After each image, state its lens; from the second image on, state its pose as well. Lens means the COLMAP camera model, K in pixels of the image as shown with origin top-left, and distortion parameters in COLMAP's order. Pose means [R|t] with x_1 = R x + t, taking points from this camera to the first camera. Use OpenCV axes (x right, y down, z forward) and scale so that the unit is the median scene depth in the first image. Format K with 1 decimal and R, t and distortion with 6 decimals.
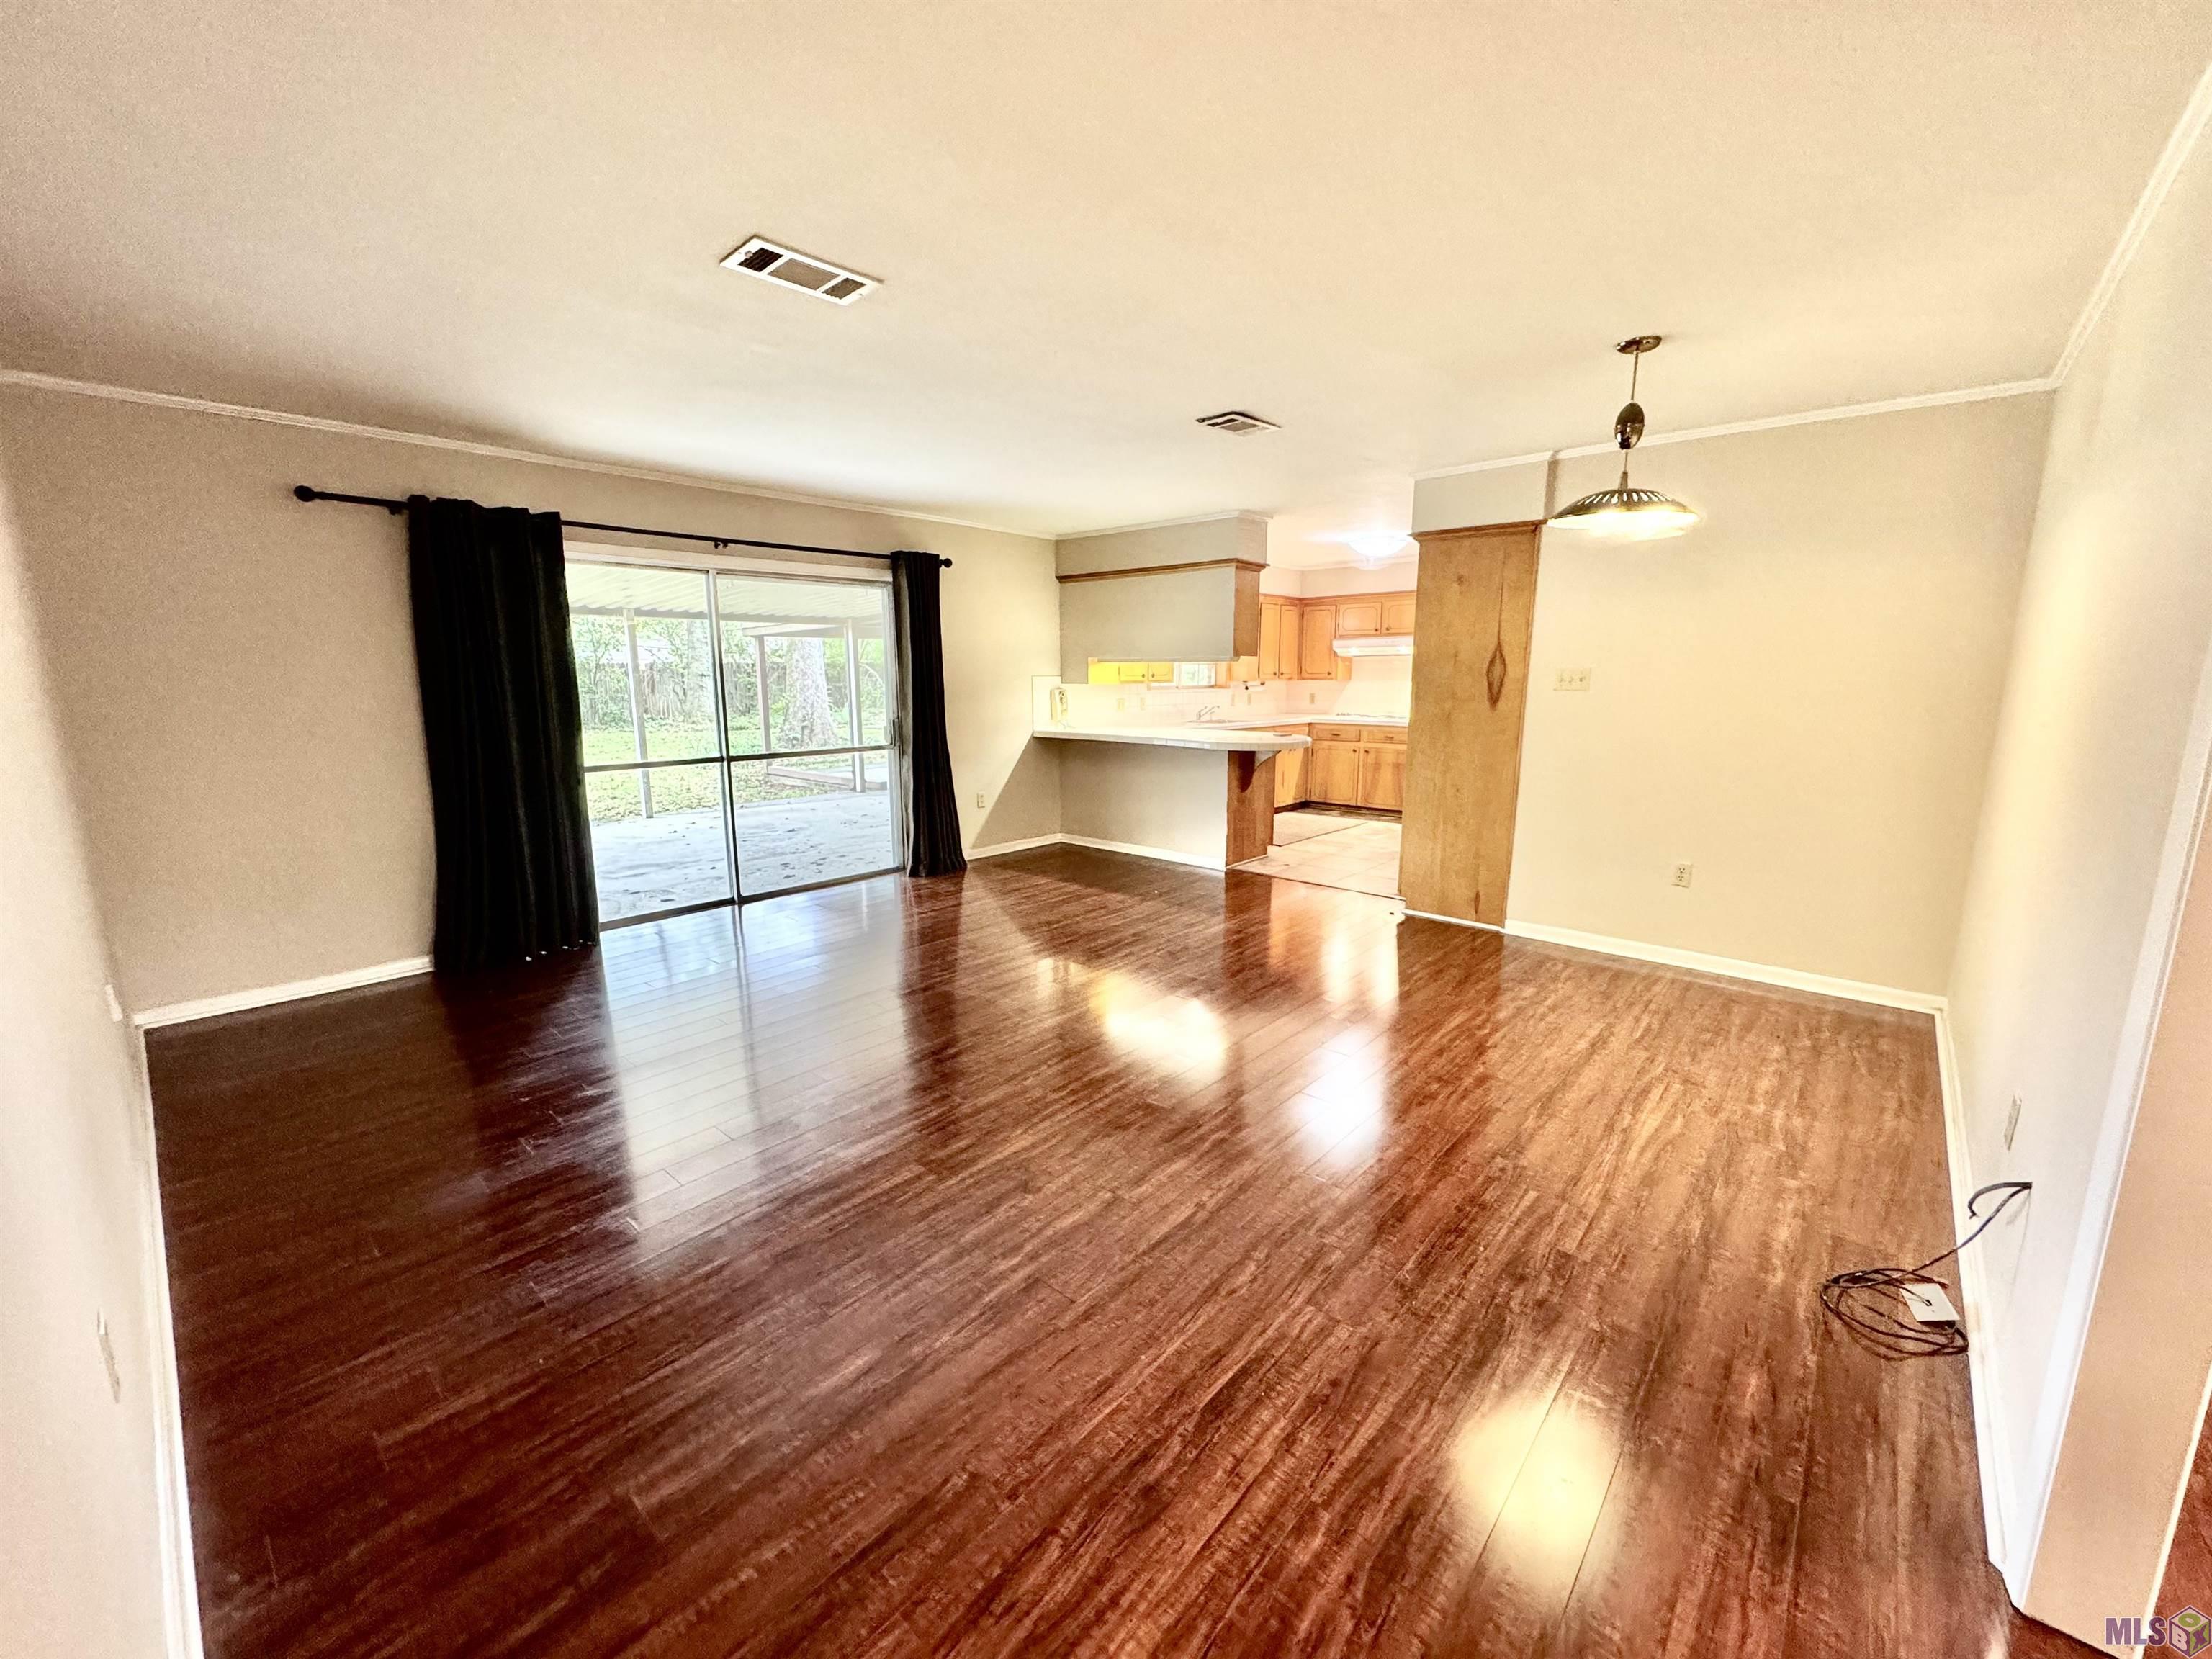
lens RADIAL K [[874.0, 0, 1110.8], [0, 874.0, 824.4], [0, 0, 1]] dist [-0.000679, -0.000093]
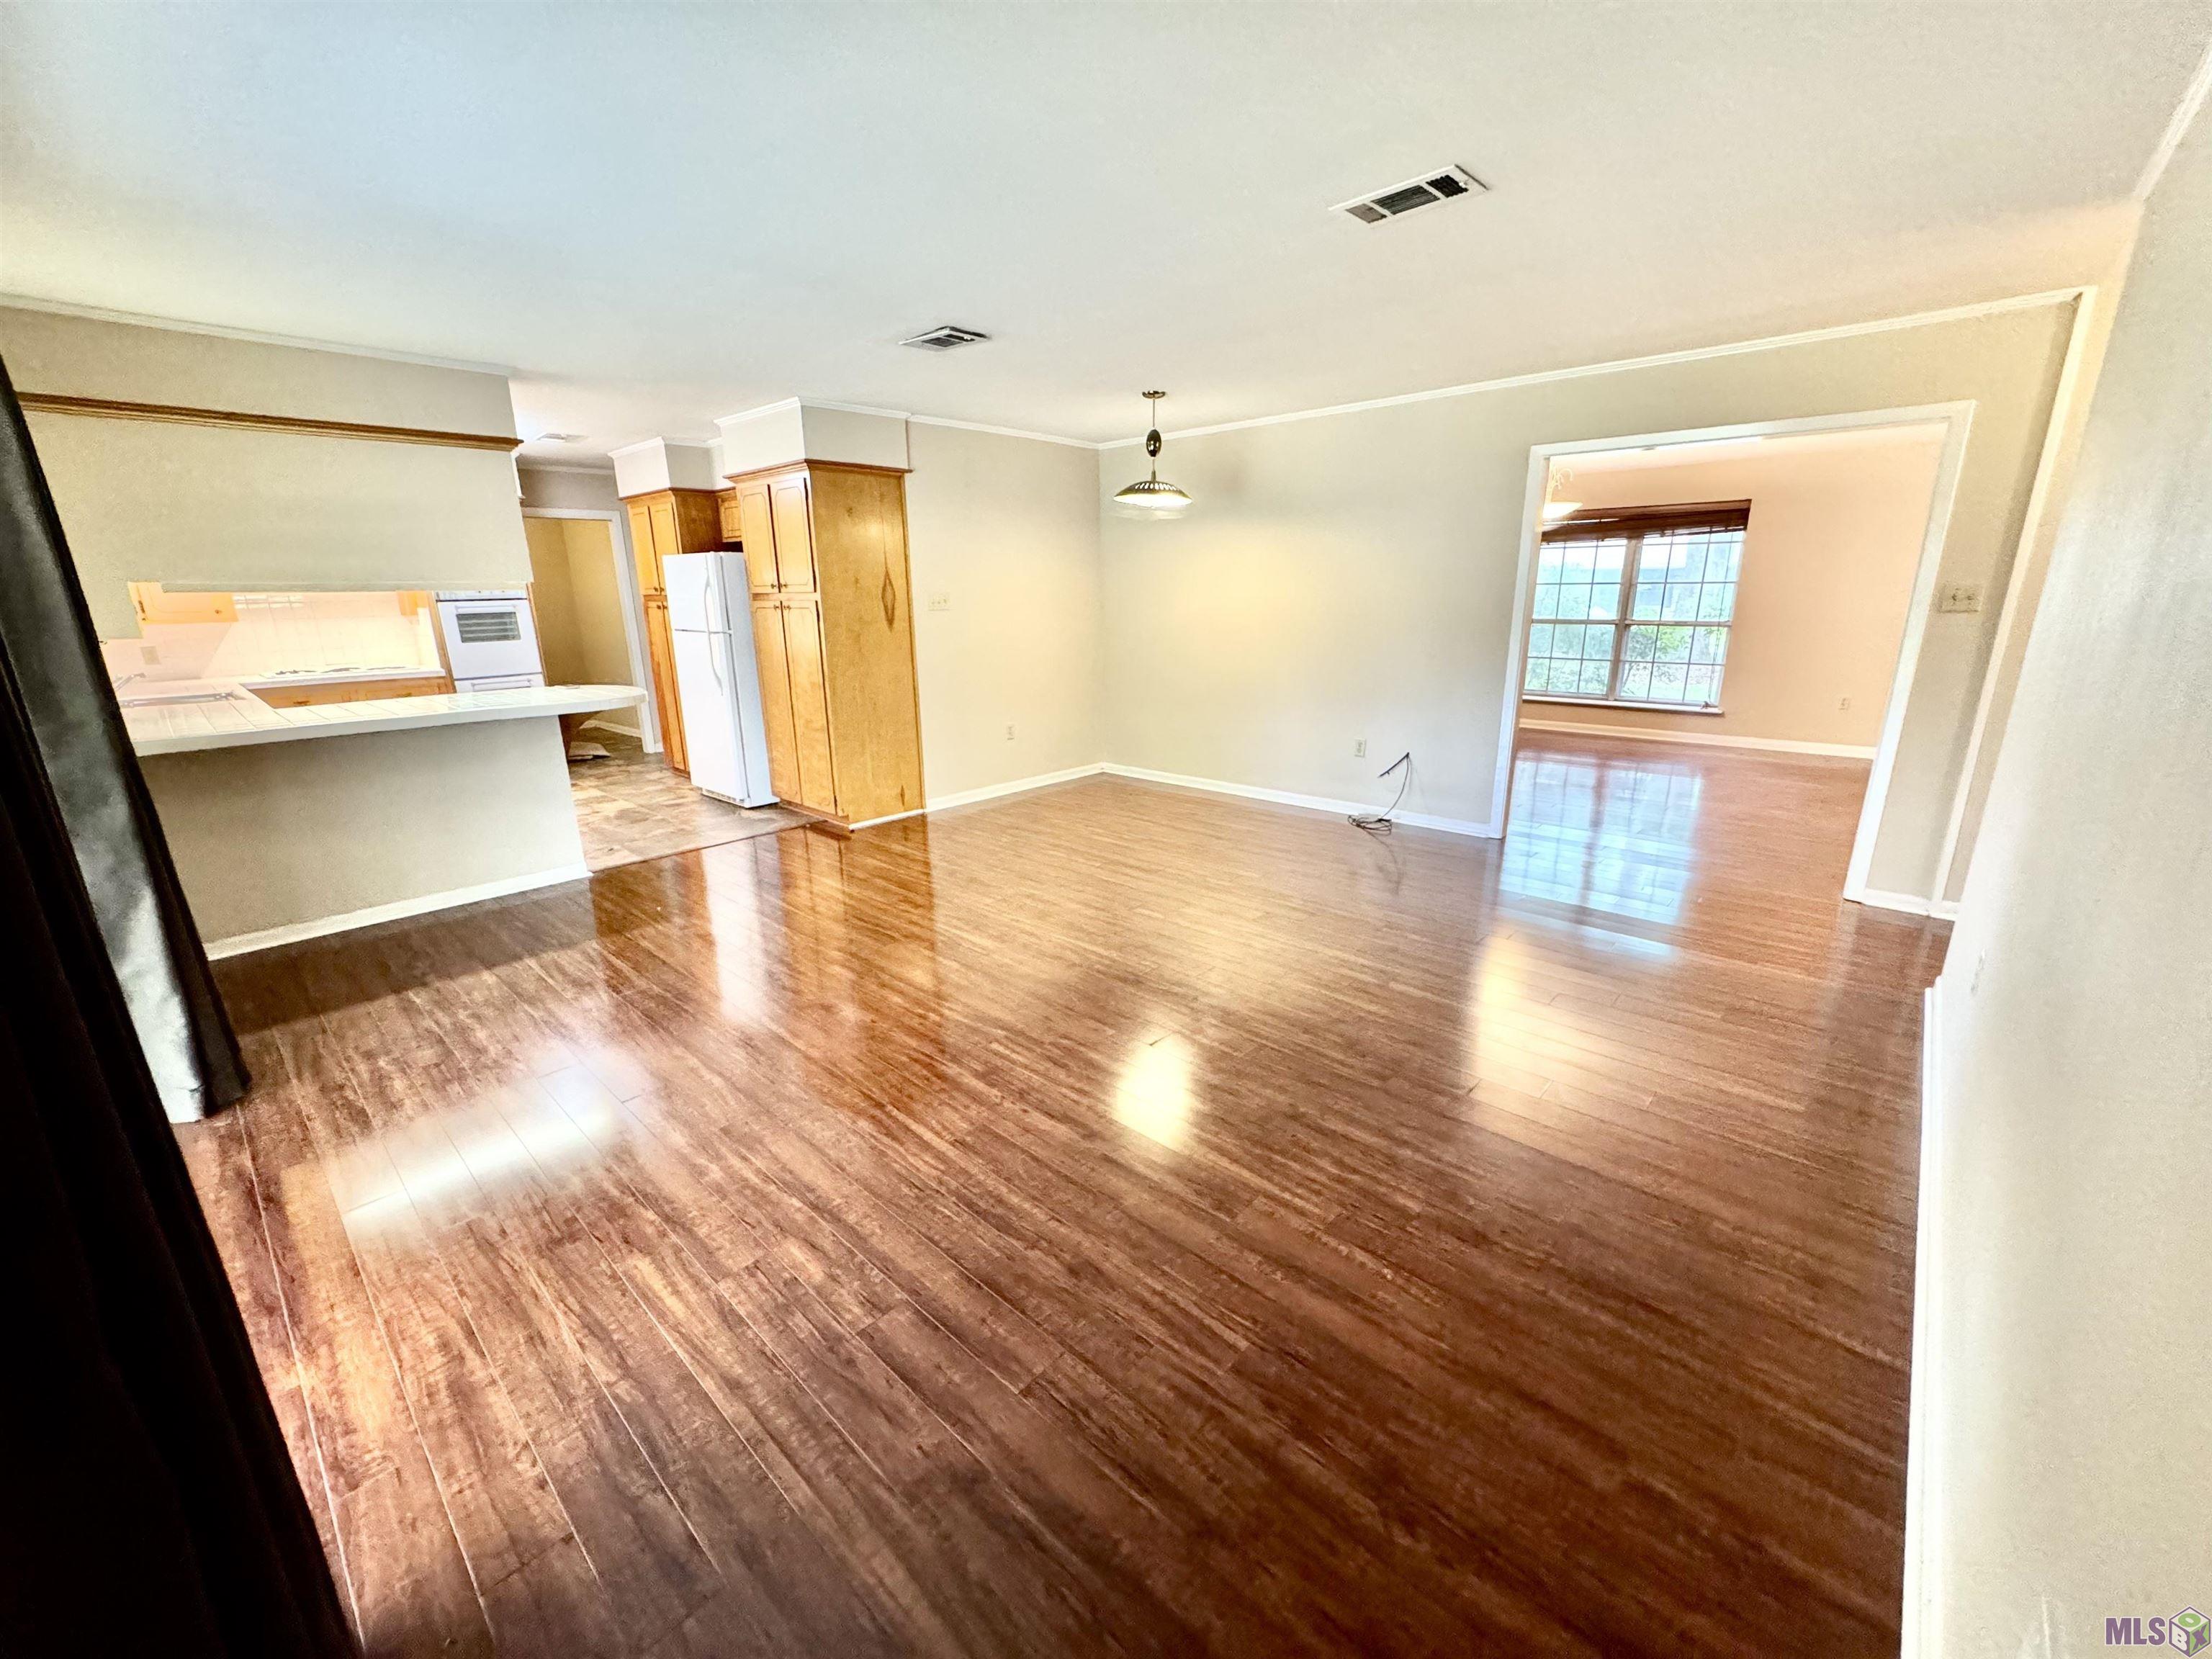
lens RADIAL K [[874.0, 0, 1110.8], [0, 874.0, 824.4], [0, 0, 1]] dist [-0.000679, -0.000093]
pose [[0.009612, -0.256258, 0.966561, -0.757490], [0.181776, 0.950948, 0.250311, -0.123646], [-0.983293, 0.173291, 0.055722, 0.695445]]
